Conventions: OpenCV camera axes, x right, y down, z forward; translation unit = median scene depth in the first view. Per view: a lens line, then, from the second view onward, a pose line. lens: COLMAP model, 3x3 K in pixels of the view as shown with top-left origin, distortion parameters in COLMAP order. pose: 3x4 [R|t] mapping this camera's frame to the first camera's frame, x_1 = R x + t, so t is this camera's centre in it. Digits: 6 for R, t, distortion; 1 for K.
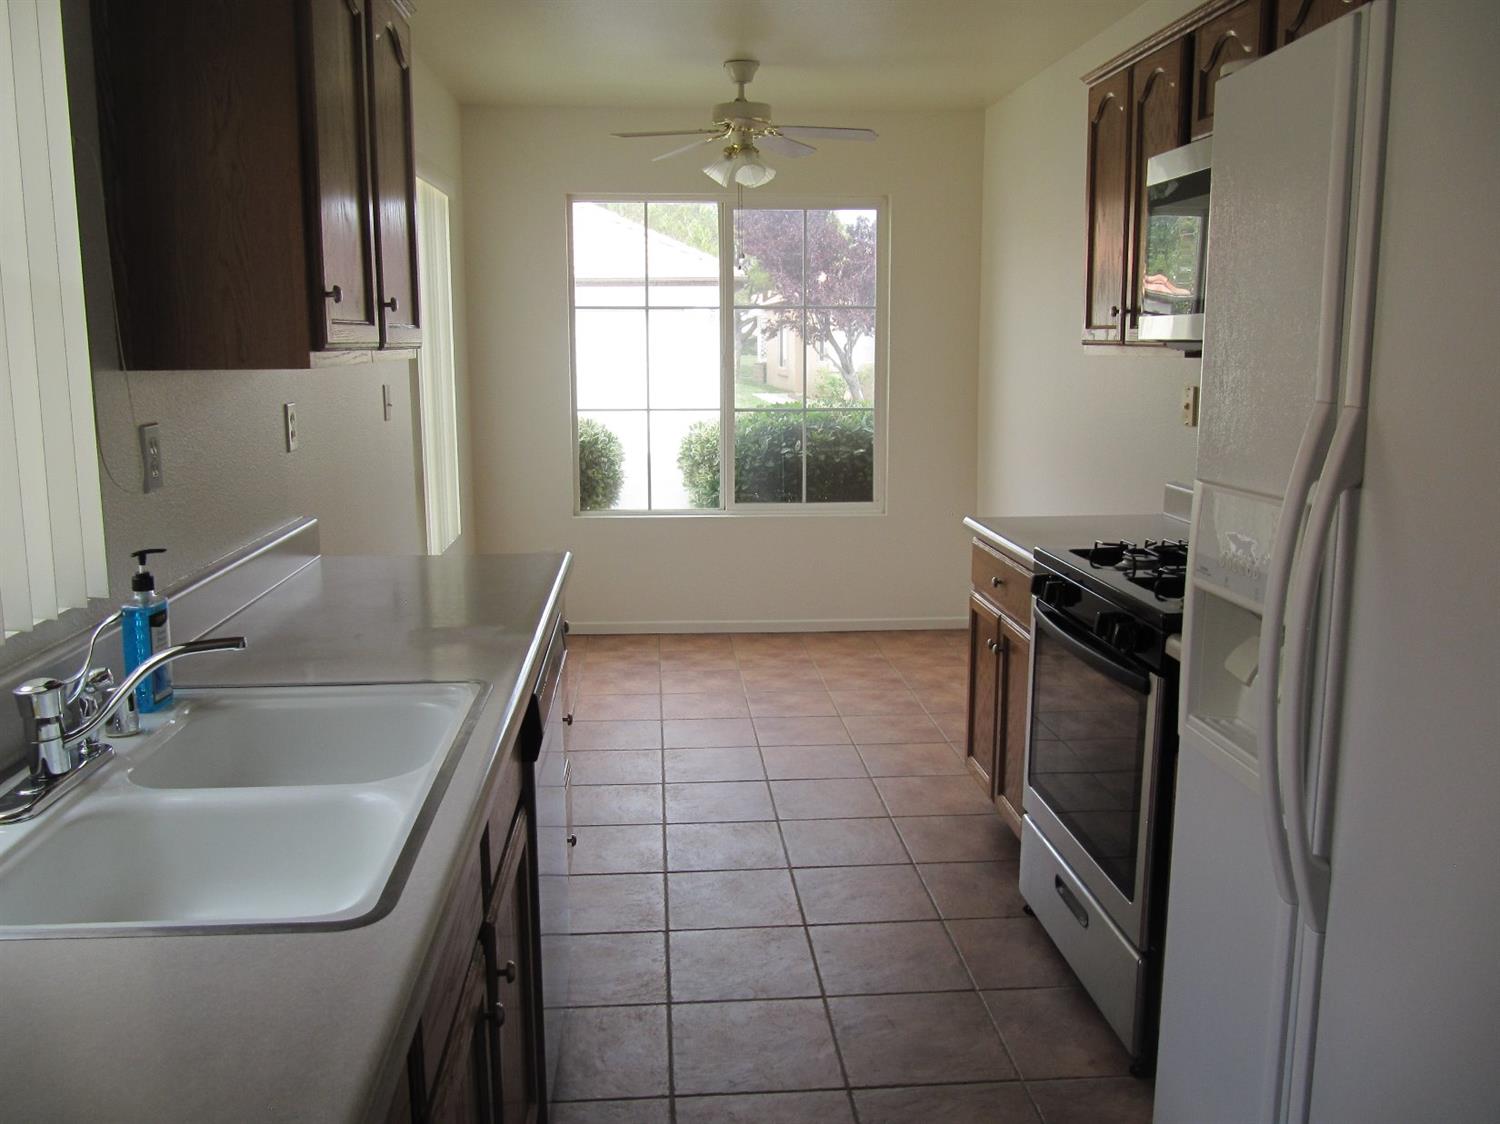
lens RADIAL K [[1243.2, 0, 750.0], [0, 1243.2, 562.0], [0, 0, 1]] dist [-0.062592, 0.047048]
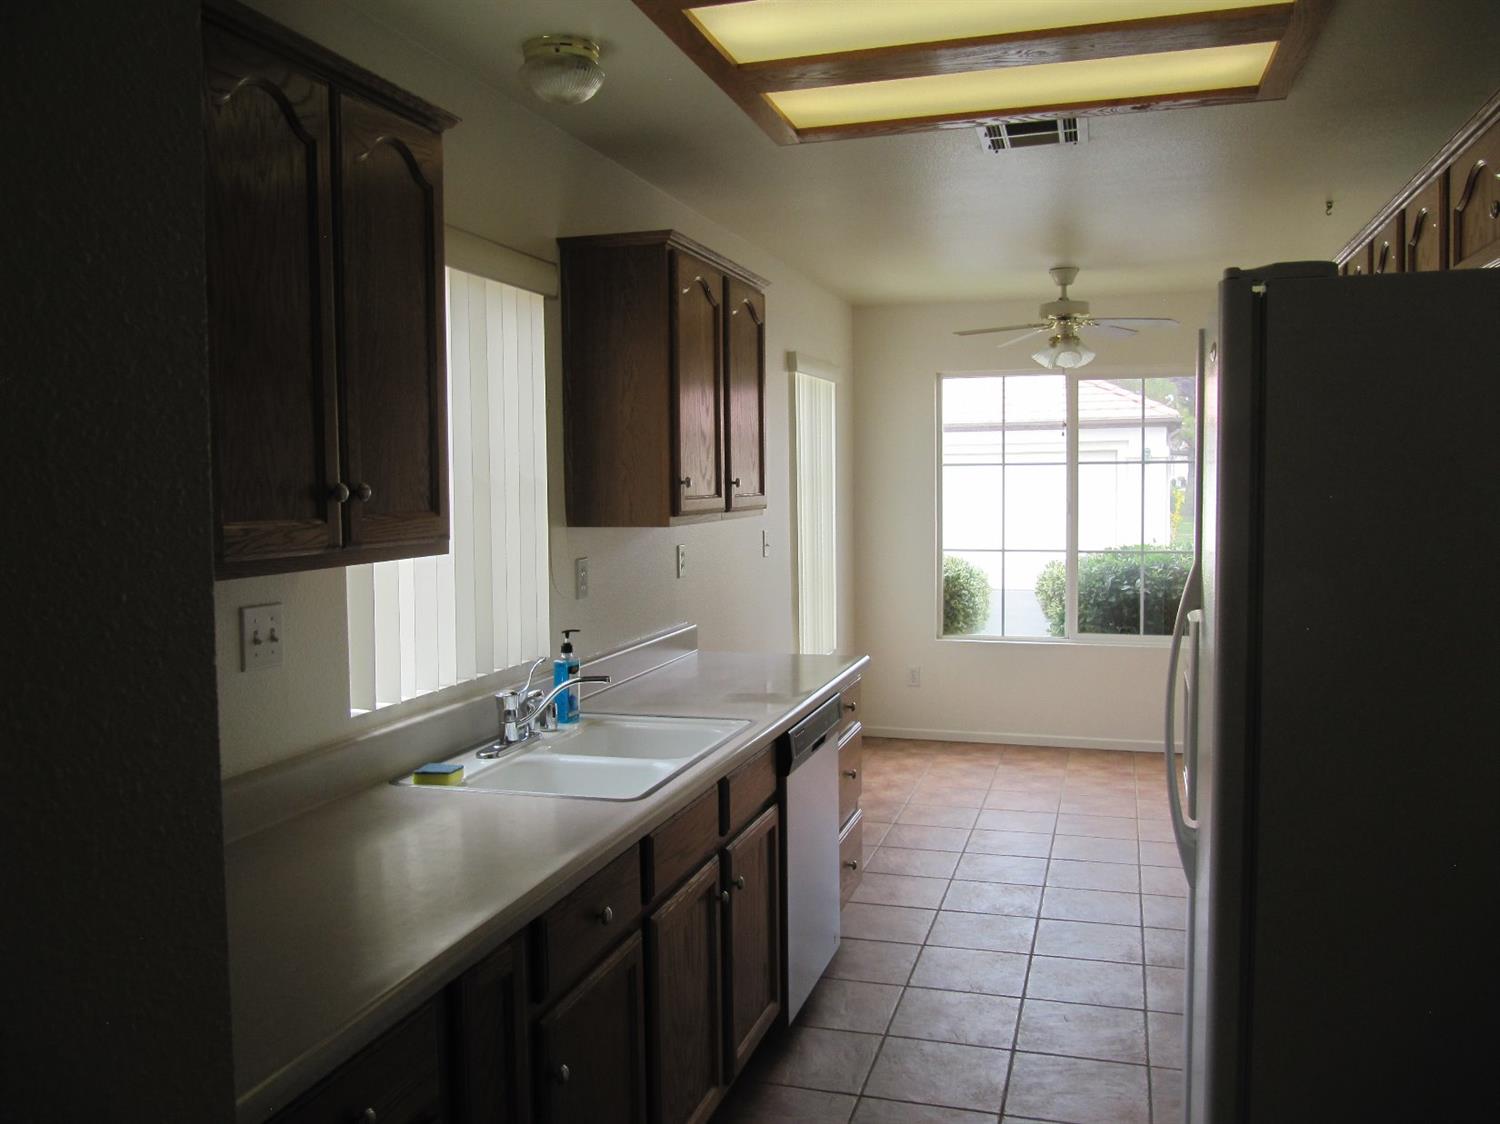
lens RADIAL K [[1243.2, 0, 750.0], [0, 1243.2, 562.0], [0, 0, 1]] dist [-0.062592, 0.047048]
pose [[0.933856, 0.015011, -0.357335, 0.142544], [-0.053747, 0.993663, -0.098719, 0.020559], [0.353588, 0.111395, 0.928745, -0.212190]]
